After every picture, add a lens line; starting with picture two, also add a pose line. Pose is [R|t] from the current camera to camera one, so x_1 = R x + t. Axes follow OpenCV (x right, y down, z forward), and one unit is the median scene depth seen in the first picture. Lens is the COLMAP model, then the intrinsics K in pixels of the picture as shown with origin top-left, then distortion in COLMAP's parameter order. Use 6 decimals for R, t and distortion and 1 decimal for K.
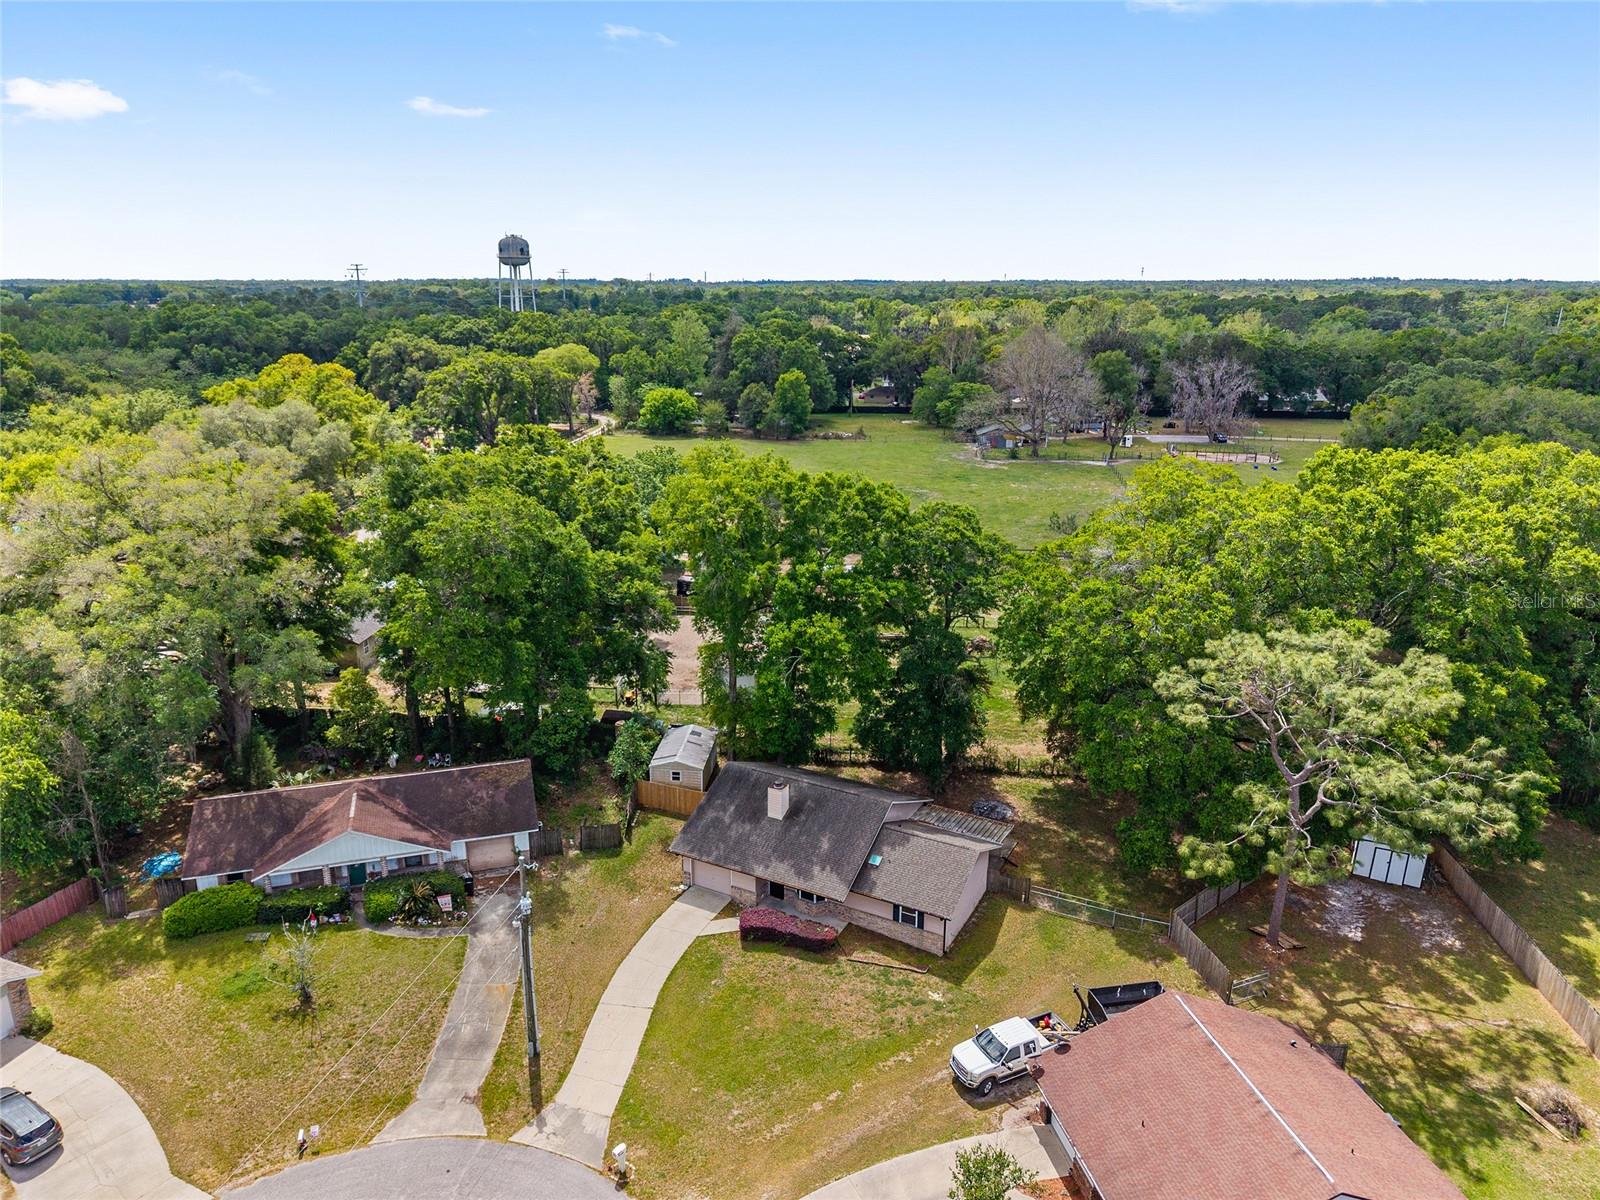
lens RADIAL K [[1076.2, 0, 800.0], [0, 1076.2, 600.0], [0, 0, 1]] dist [0.029863, -0.028660]
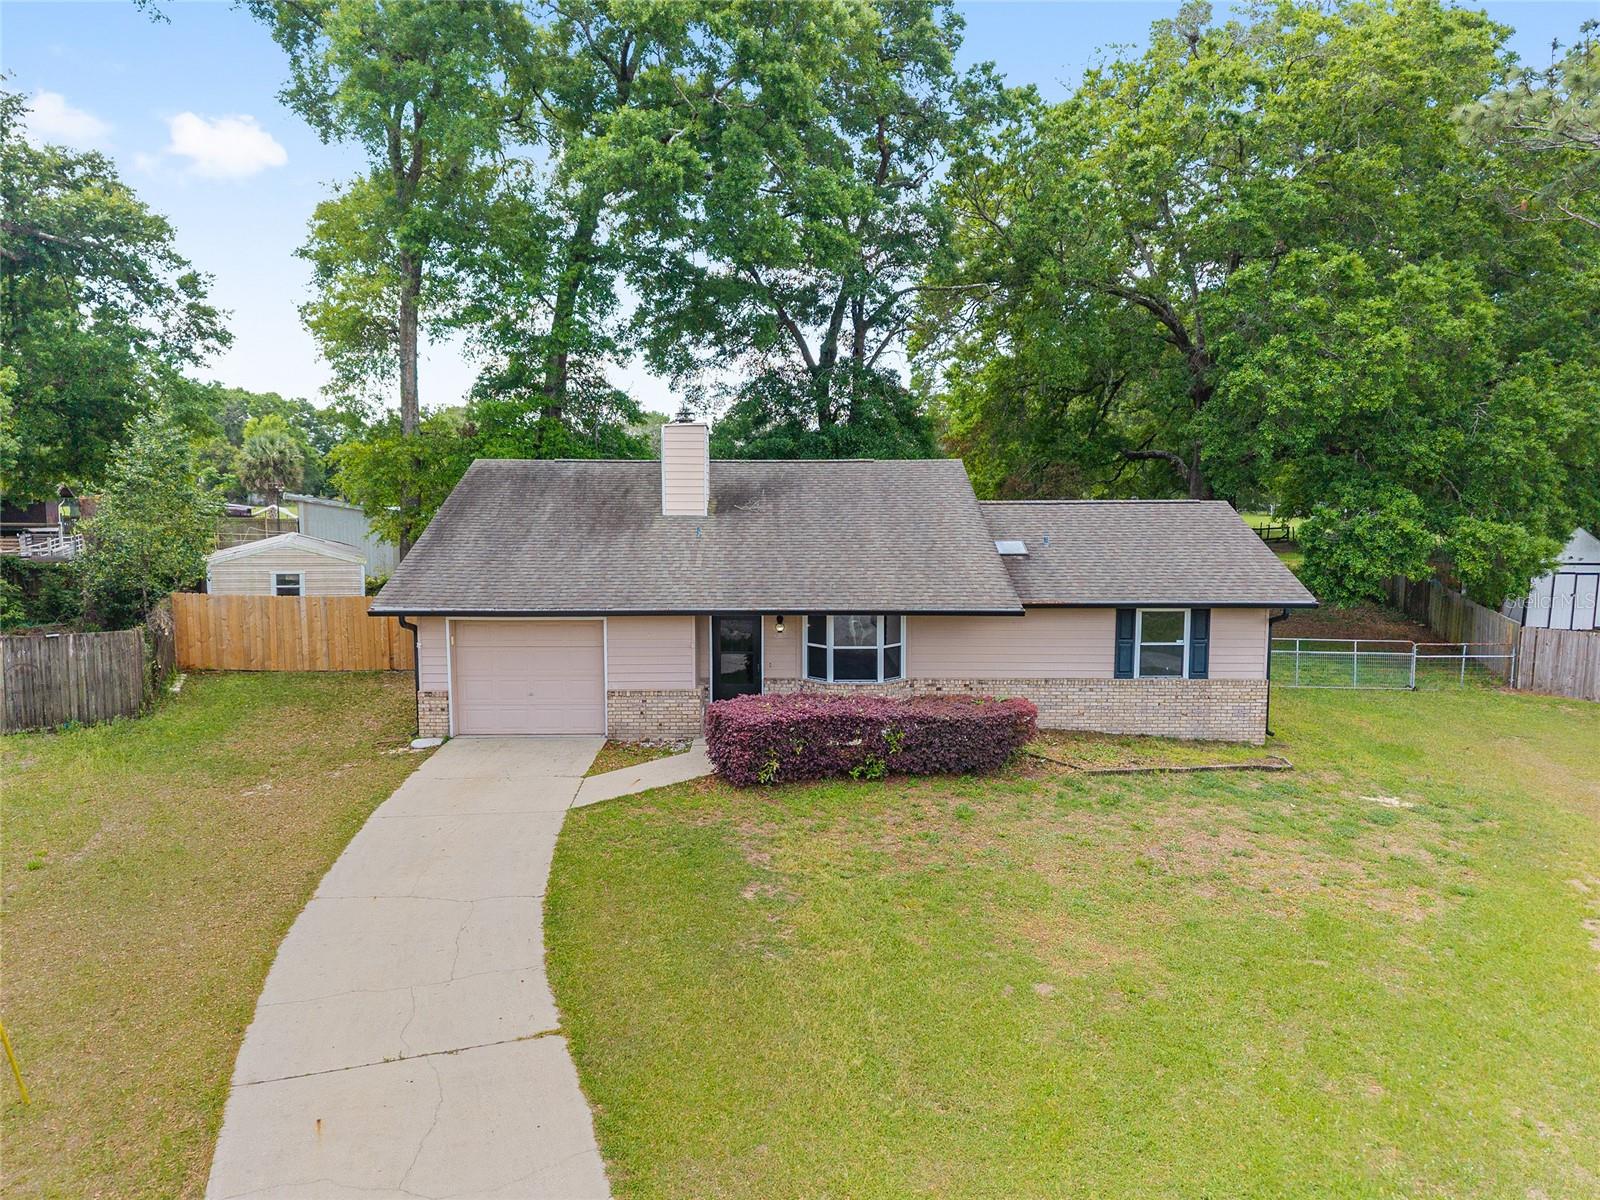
lens RADIAL K [[1076.2, 0, 800.0], [0, 1076.2, 600.0], [0, 0, 1]] dist [0.029863, -0.028660]
pose [[0.876128, -0.046658, 0.479815, -0.167348], [0.134912, 0.979266, -0.151119, 0.304058], [-0.462815, 0.197132, 0.864257, 0.722377]]
